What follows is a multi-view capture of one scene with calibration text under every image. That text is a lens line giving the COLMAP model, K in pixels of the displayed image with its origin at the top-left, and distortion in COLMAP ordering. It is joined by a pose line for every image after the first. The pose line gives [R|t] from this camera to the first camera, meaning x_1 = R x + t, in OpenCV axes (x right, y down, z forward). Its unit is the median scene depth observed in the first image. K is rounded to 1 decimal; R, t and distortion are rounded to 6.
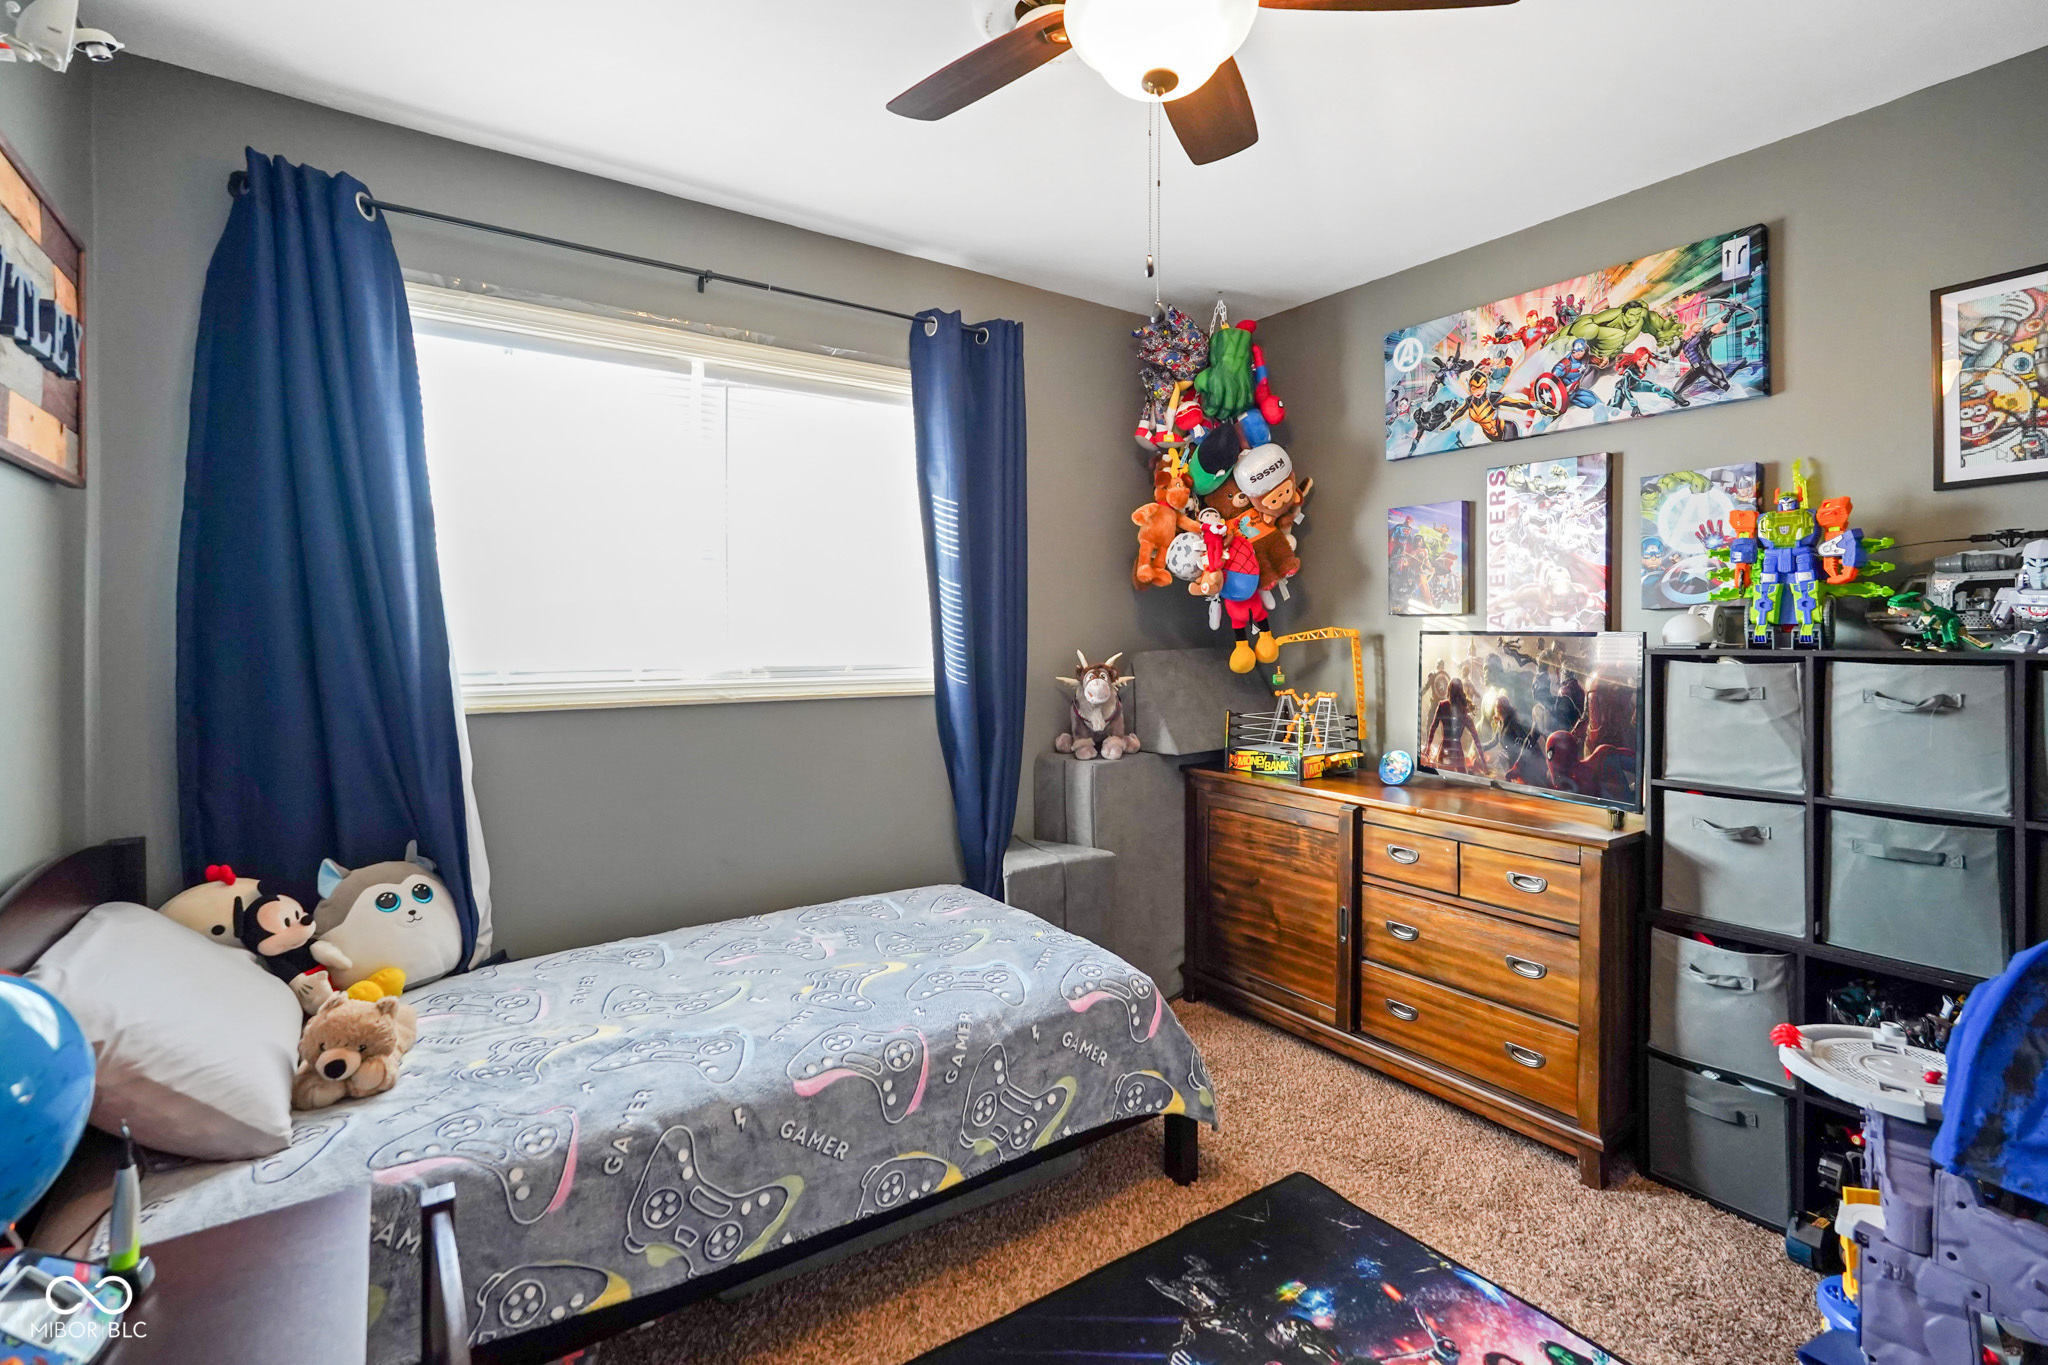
lens RADIAL K [[945.4, 0, 1022.9], [0, 945.4, 673.3], [0, 0, 1]] dist [-0.014529, 0.008016]
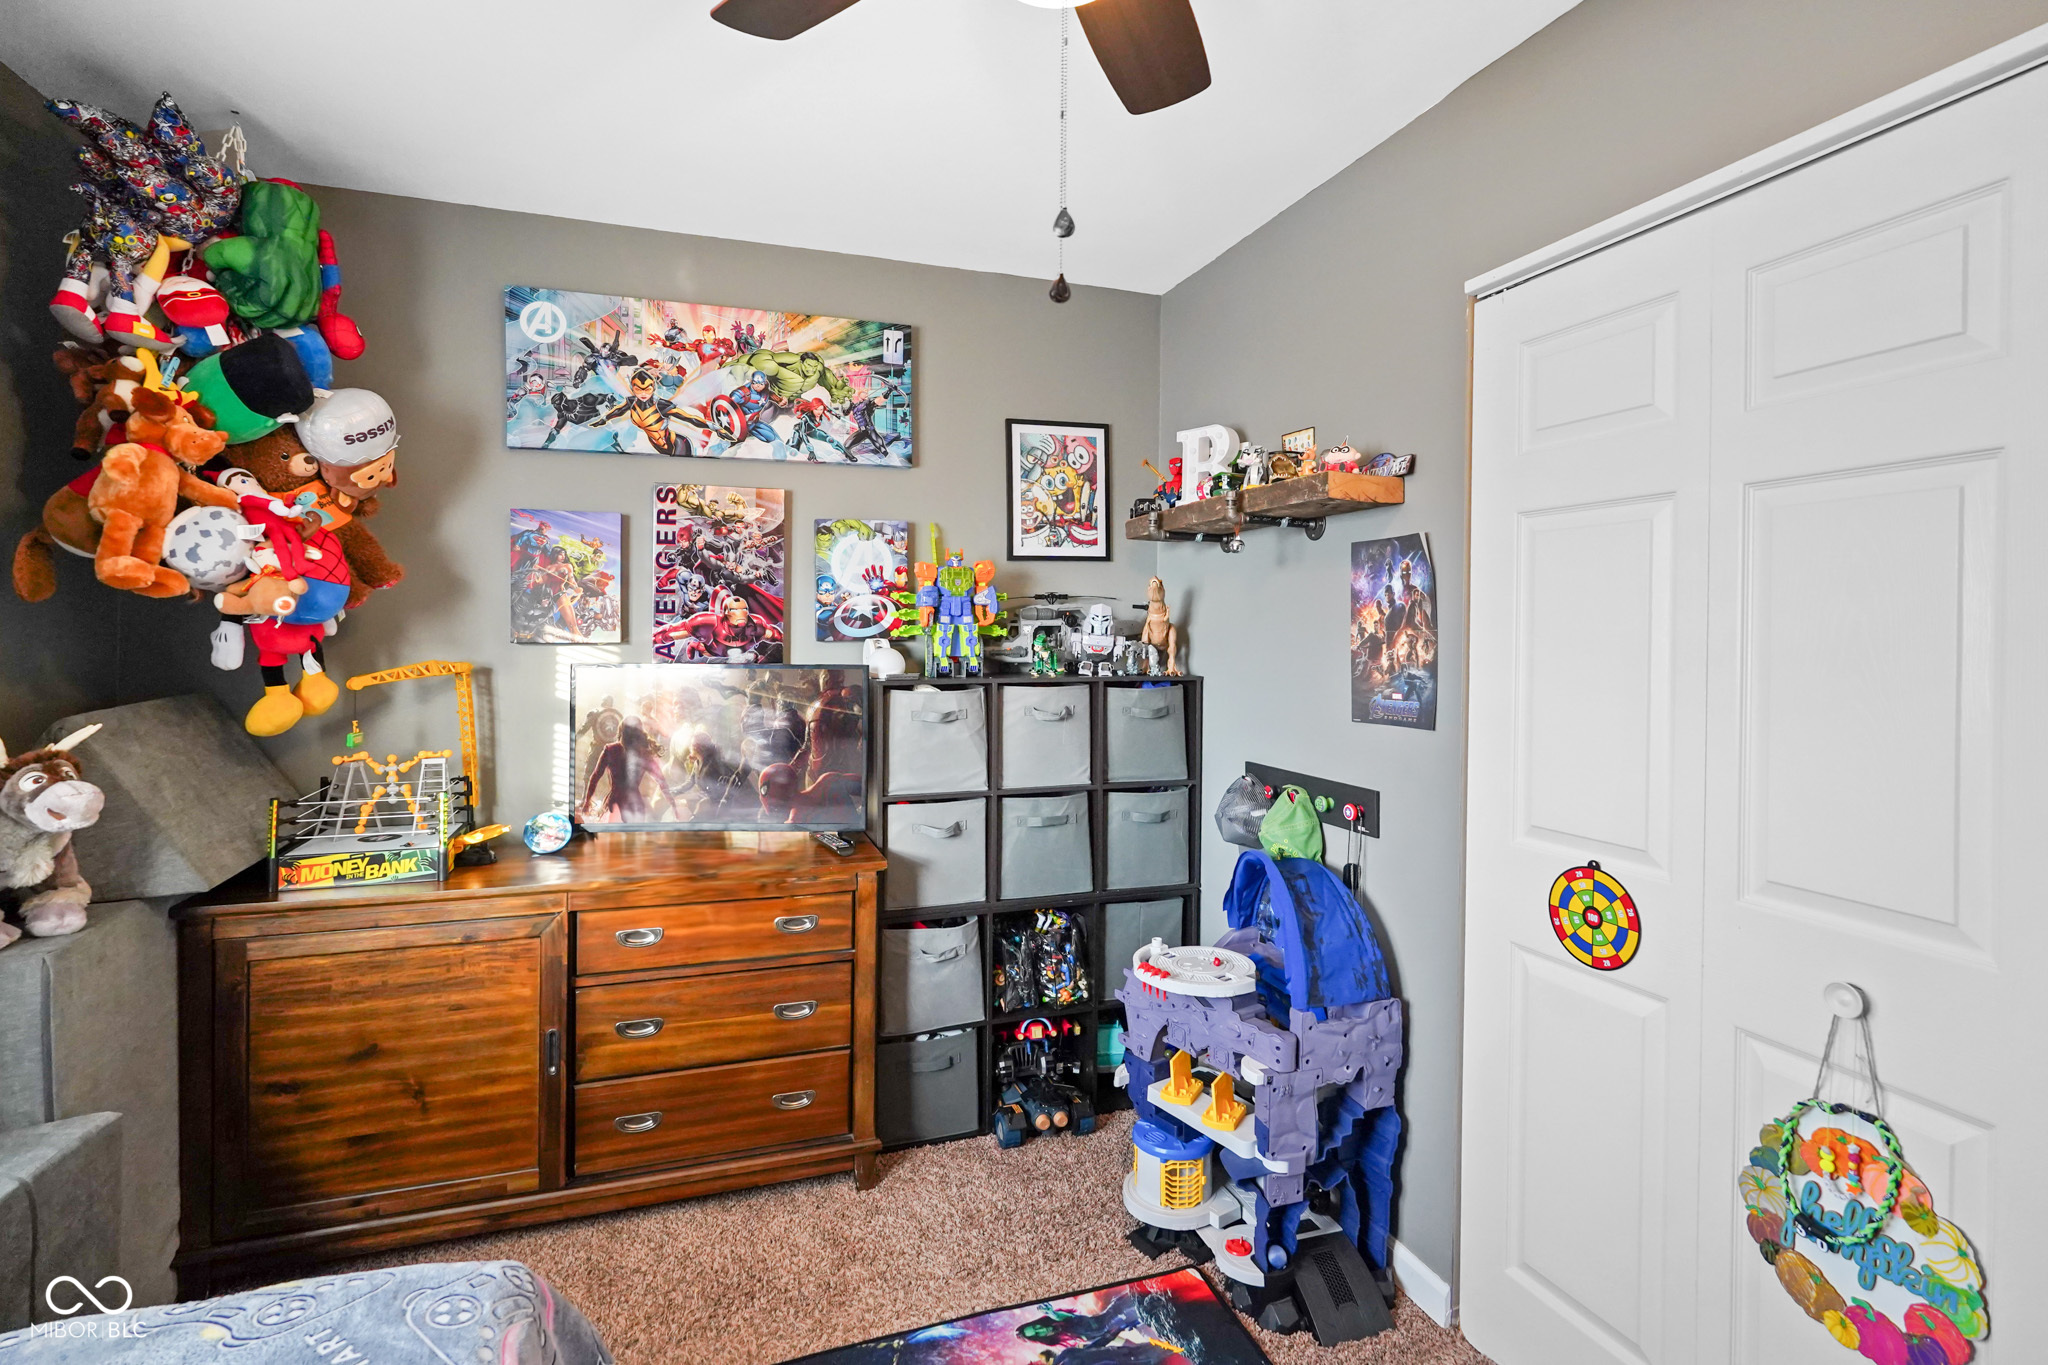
lens RADIAL K [[976.0, 0, 1000.1], [0, 976.0, 658.6], [0, 0, 1]] dist [-0.017066, 0.009833]
pose [[0.270408, -0.033750, 0.962154, -0.337404], [0.040712, 0.998892, 0.023597, -0.061677], [-0.961885, 0.032791, 0.271483, 0.465605]]
